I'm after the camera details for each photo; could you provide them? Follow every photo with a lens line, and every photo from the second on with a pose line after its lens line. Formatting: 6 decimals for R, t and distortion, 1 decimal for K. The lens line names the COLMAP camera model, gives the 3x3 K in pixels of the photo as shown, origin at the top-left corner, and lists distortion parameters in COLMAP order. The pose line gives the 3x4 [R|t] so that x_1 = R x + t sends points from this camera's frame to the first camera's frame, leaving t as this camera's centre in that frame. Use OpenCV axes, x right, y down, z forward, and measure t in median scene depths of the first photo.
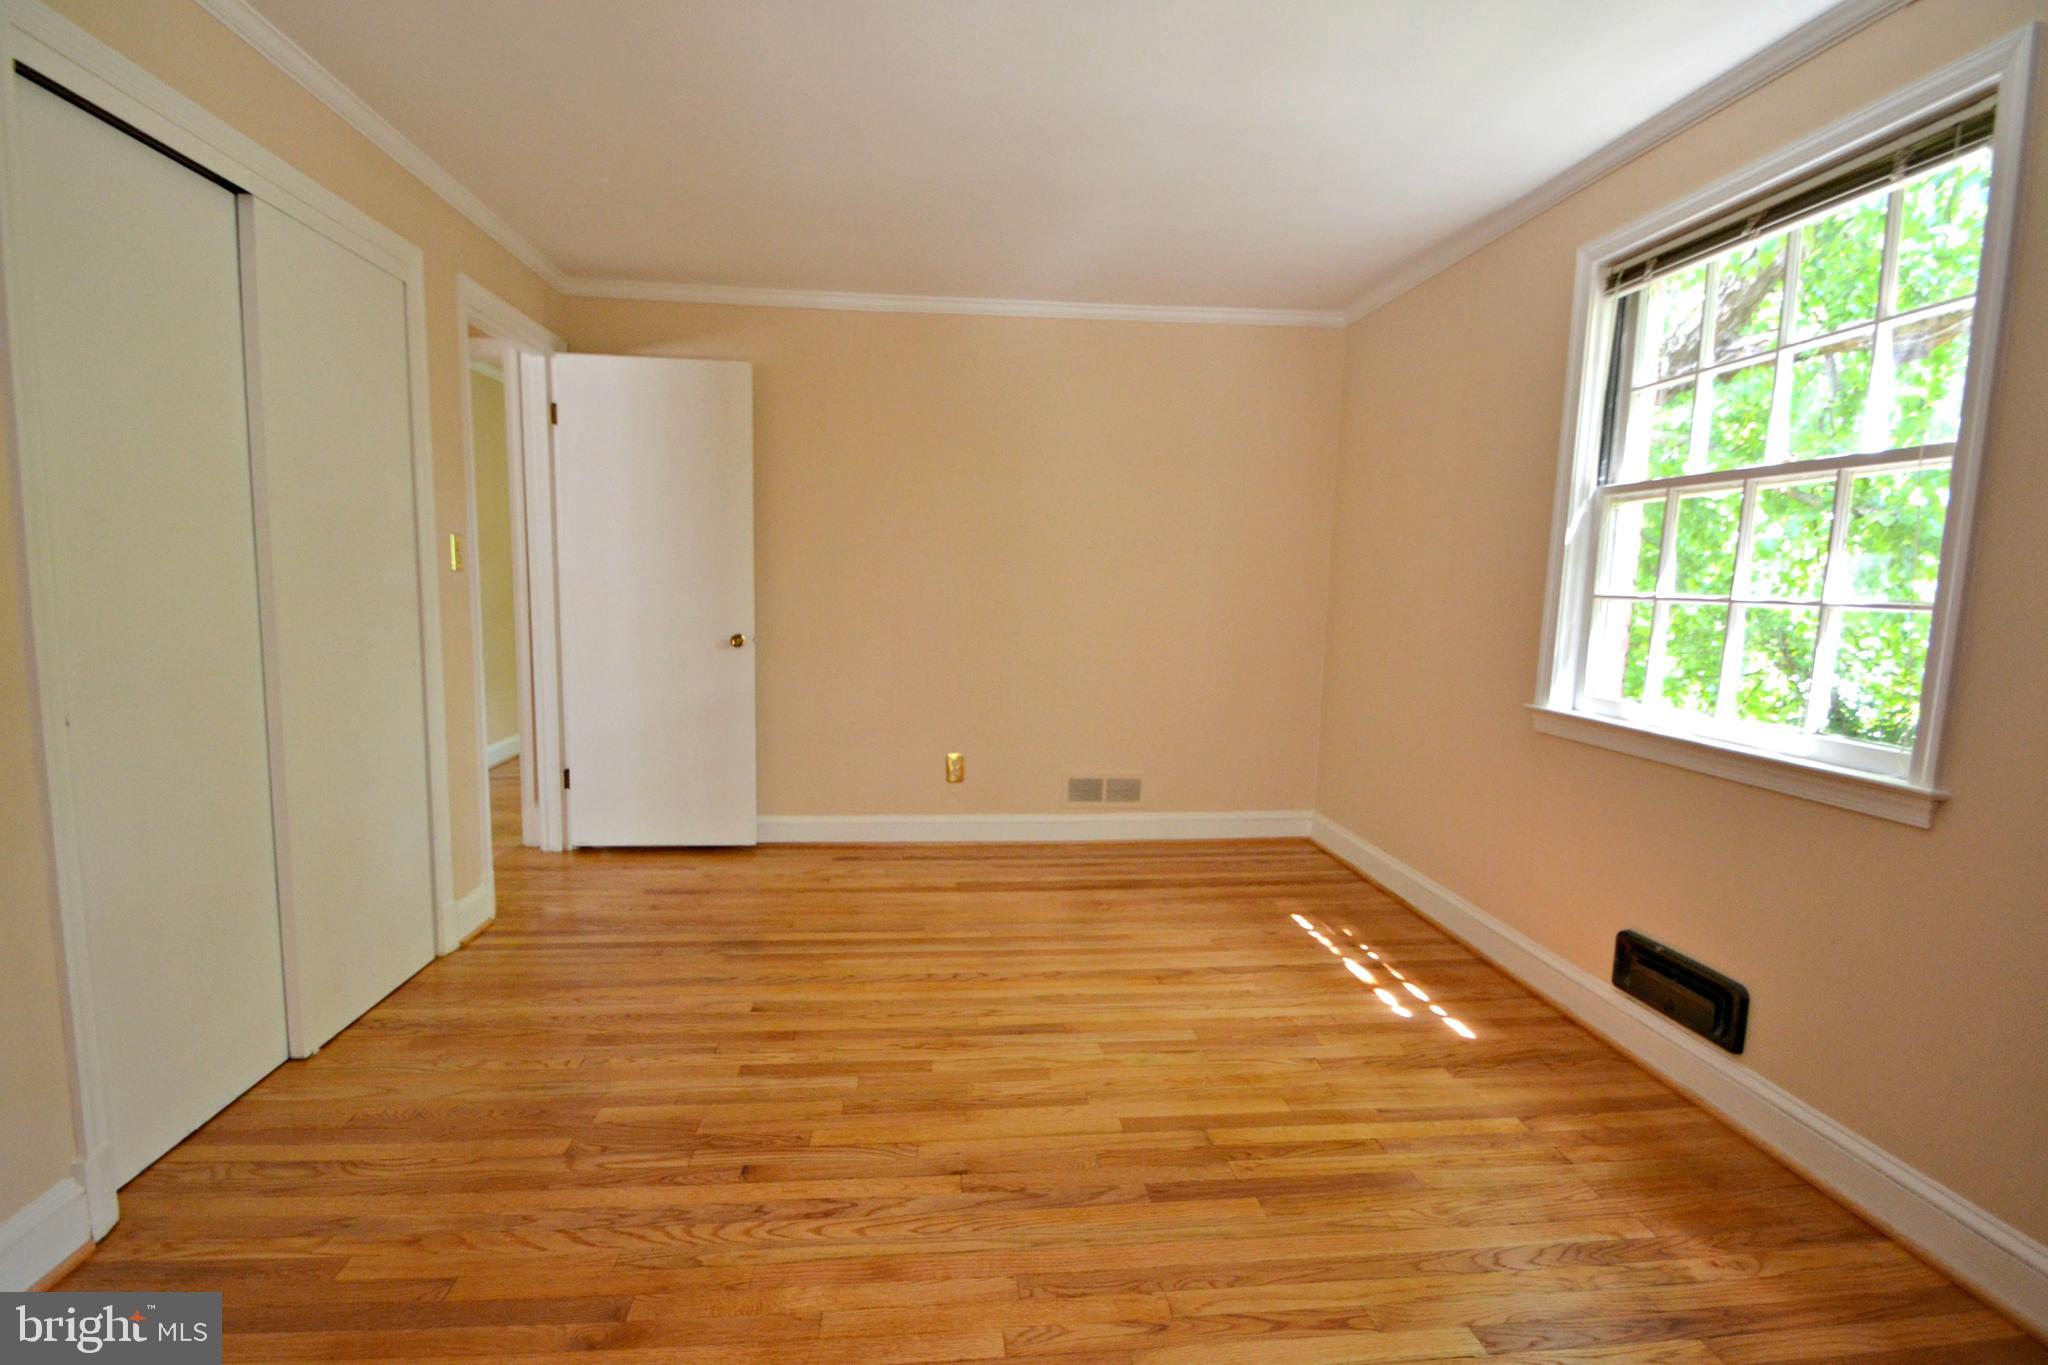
lens RADIAL K [[938.6, 0, 1009.0], [0, 938.6, 694.5], [0, 0, 1]] dist [0.005824, -0.012676]
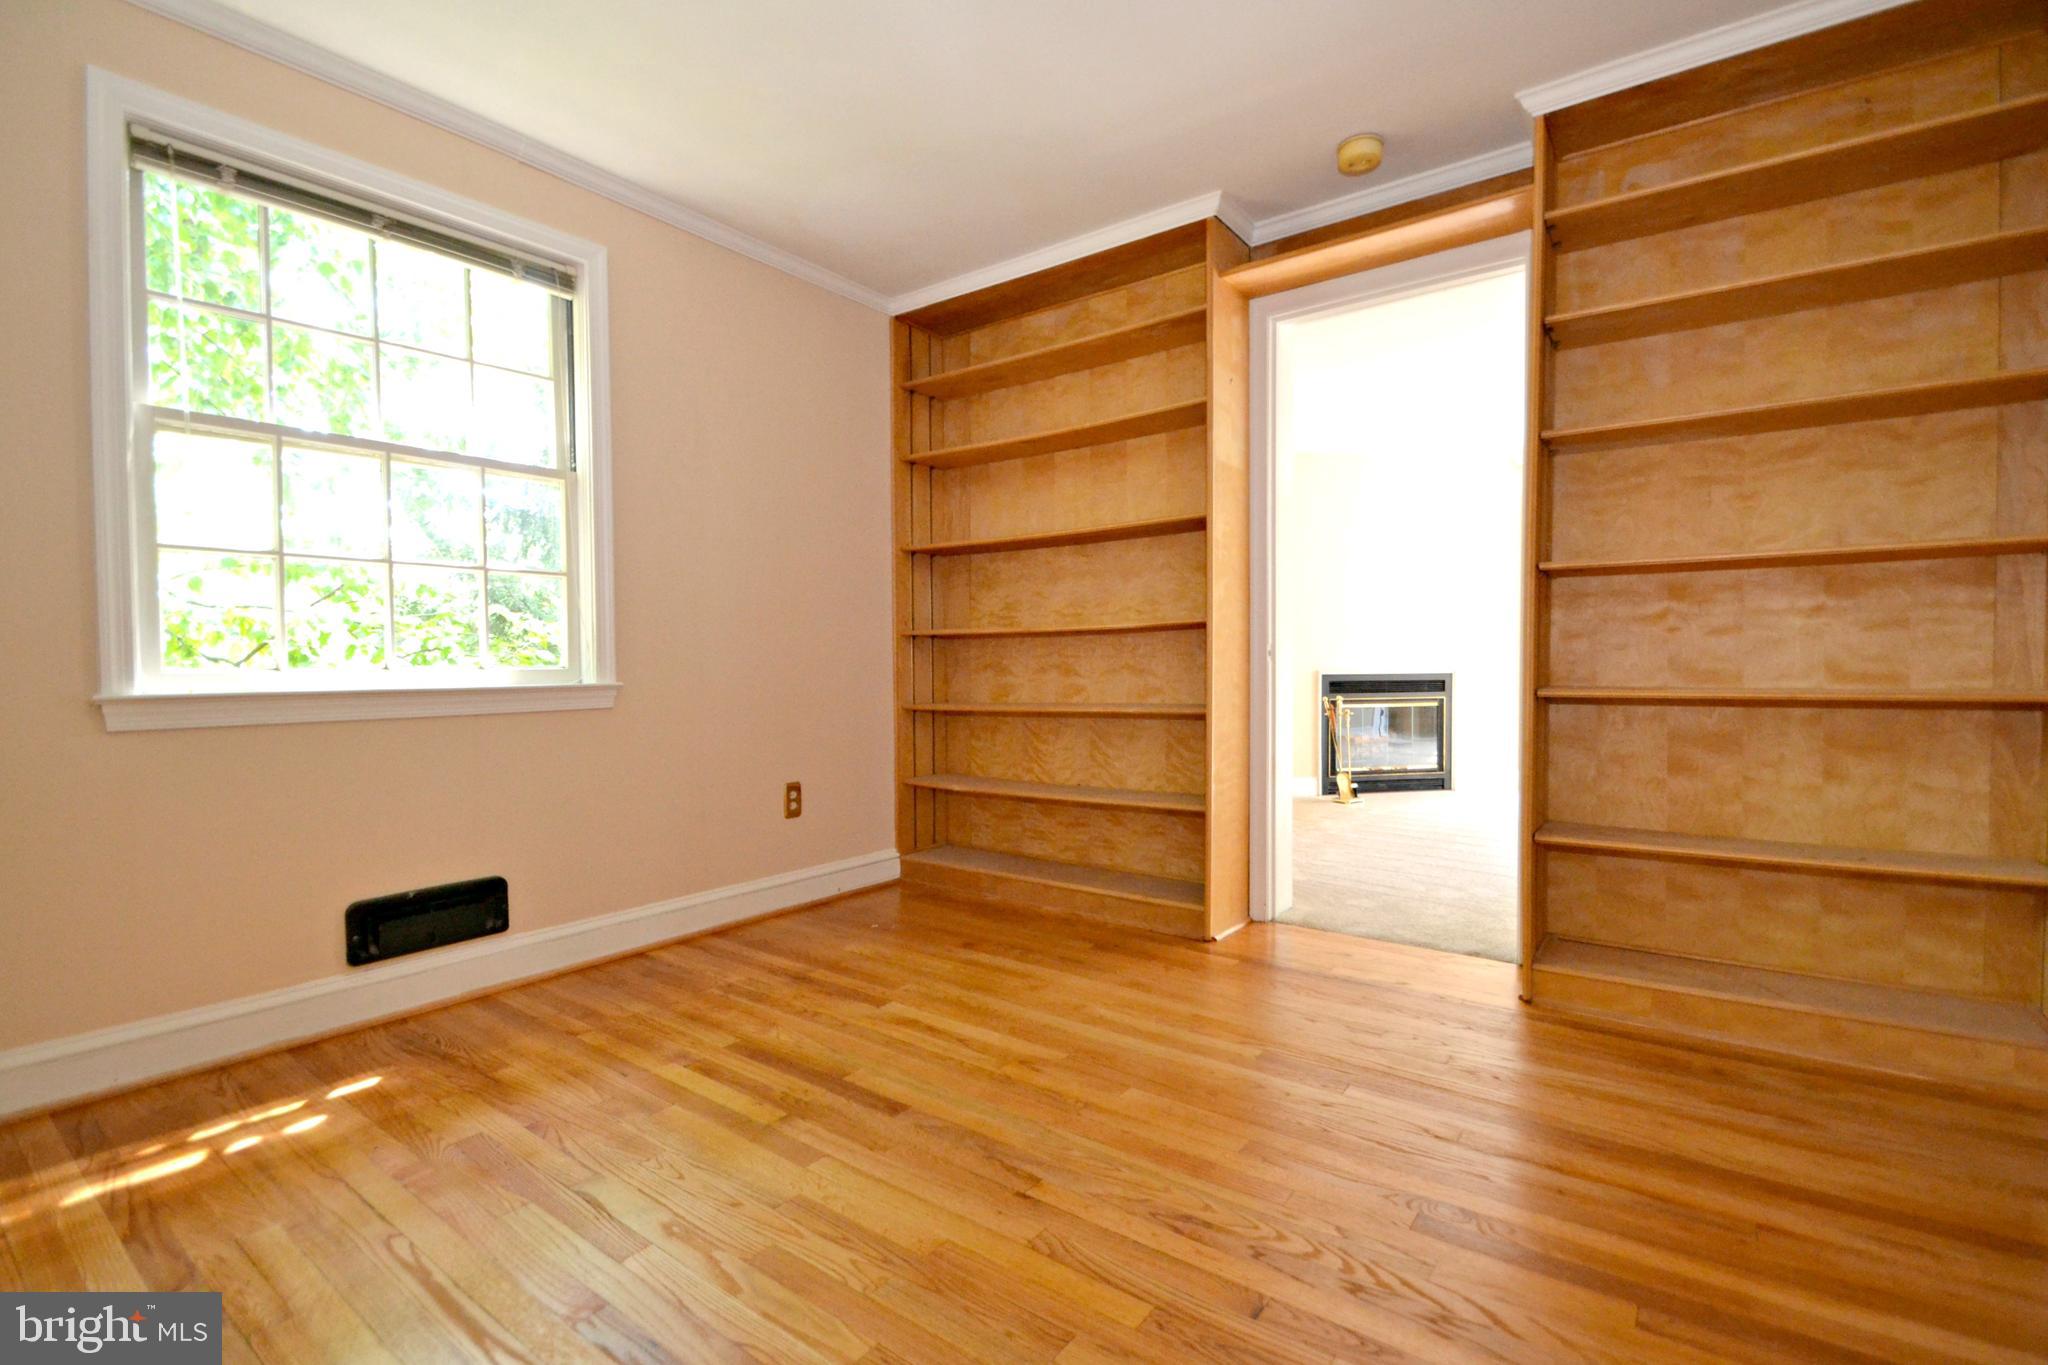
lens RADIAL K [[938.6, 0, 1009.9], [0, 938.6, 675.2], [0, 0, 1]] dist [0.005824, -0.012676]
pose [[-0.739467, -0.025893, 0.672695, -0.581872], [0.075924, 0.989677, 0.121555, -0.052988], [-0.668898, 0.140959, -0.729867, 1.515574]]
